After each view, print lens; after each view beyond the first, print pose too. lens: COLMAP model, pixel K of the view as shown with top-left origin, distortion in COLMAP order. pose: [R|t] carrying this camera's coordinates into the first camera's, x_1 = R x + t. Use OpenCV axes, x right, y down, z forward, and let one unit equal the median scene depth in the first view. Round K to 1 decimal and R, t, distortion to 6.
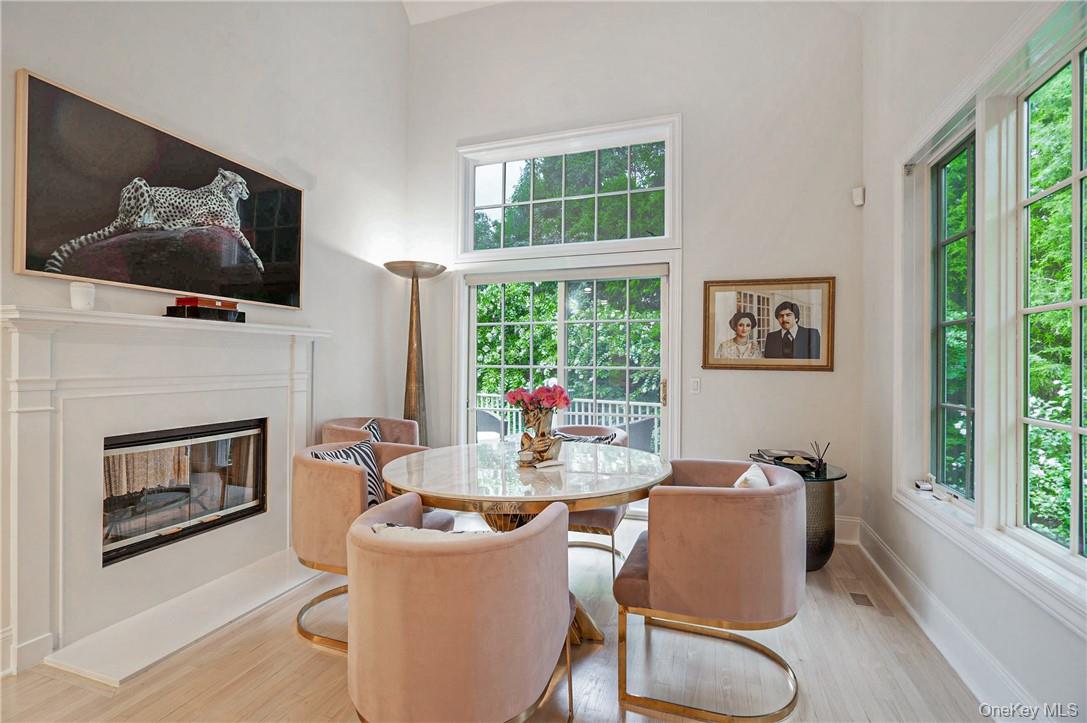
lens RADIAL K [[496.7, 0, 548.7], [0, 496.7, 358.9], [0, 0, 1]] dist [-0.003747, 0.001687]
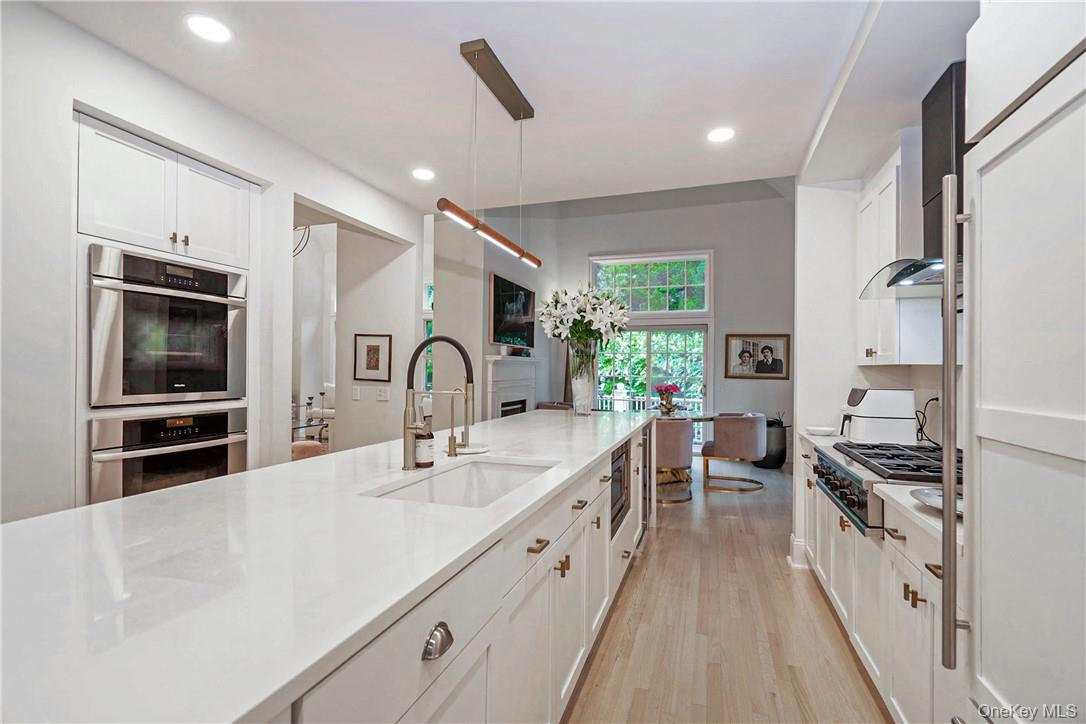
lens RADIAL K [[496.2, 0, 536.1], [0, 496.2, 361.8], [0, 0, 1]] dist [-0.003747, 0.001687]
pose [[0.999629, 0.005942, -0.026570, -0.408801], [-0.006131, 0.999957, -0.007018, -0.028074], [0.026527, 0.007178, 0.999622, -1.048321]]
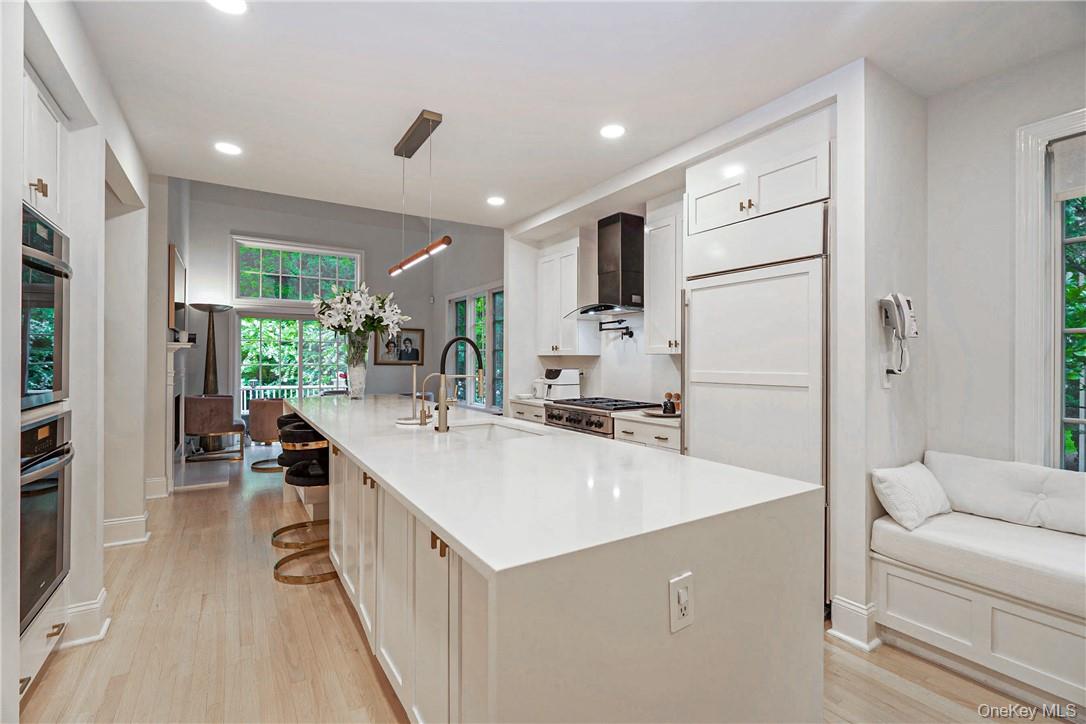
lens RADIAL K [[496.2, 0, 533.3], [0, 496.2, 360.9], [0, 0, 1]] dist [-0.003747, 0.001687]
pose [[0.654949, -0.001824, 0.755671, -0.975716], [-0.008874, 0.999910, 0.010105, -0.029898], [-0.755621, -0.013324, 0.654873, -1.097017]]
